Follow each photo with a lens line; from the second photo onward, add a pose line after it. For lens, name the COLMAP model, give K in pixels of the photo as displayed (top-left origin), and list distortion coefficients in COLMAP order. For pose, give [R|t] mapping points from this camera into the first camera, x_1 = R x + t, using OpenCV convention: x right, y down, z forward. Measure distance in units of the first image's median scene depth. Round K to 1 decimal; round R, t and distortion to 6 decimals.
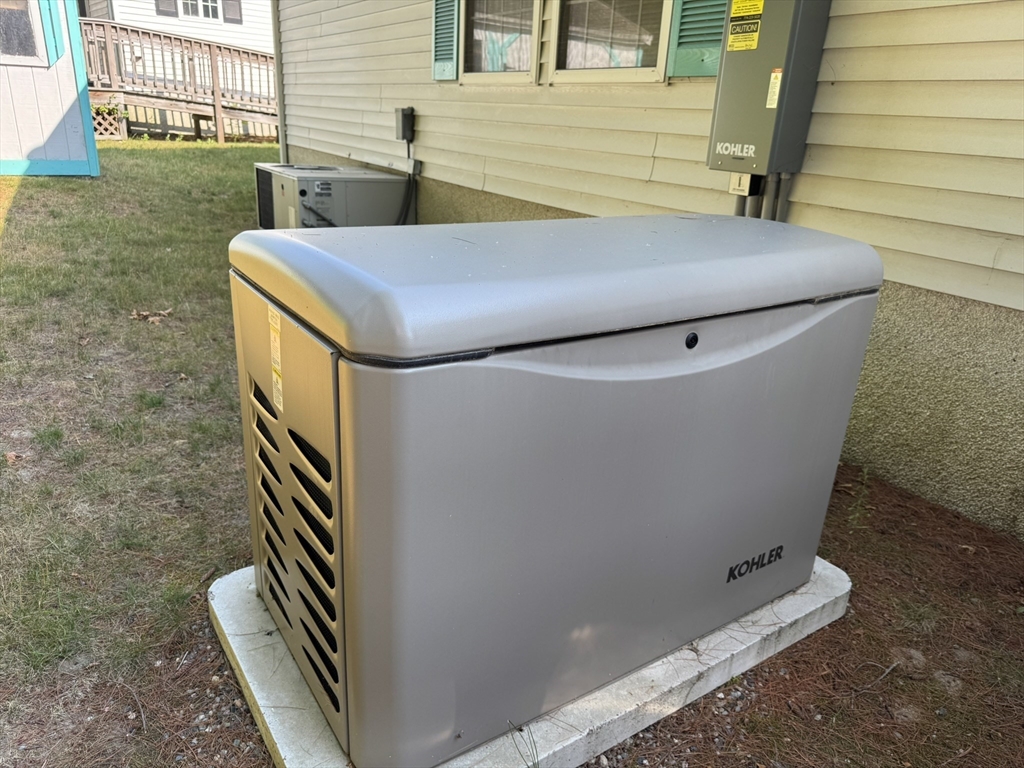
lens RADIAL K [[710.5, 0, 512.0], [0, 710.5, 384.0], [0, 0, 1]] dist [0.000592, -0.000826]
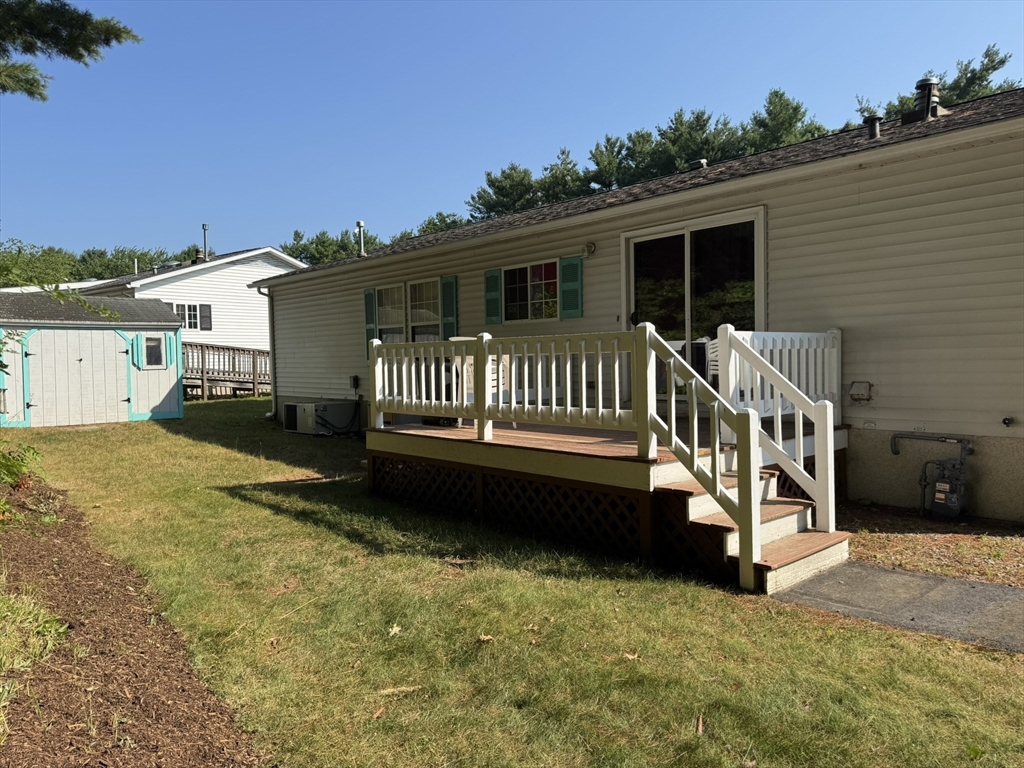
lens RADIAL K [[731.2, 0, 512.0], [0, 731.2, 384.0], [0, 0, 1]] dist [0.000177, 0.000025]
pose [[0.978241, -0.077884, 0.192297, -0.043416], [0.135143, 0.942464, -0.305774, 0.234127], [-0.157418, 0.325109, 0.932483, -0.689839]]
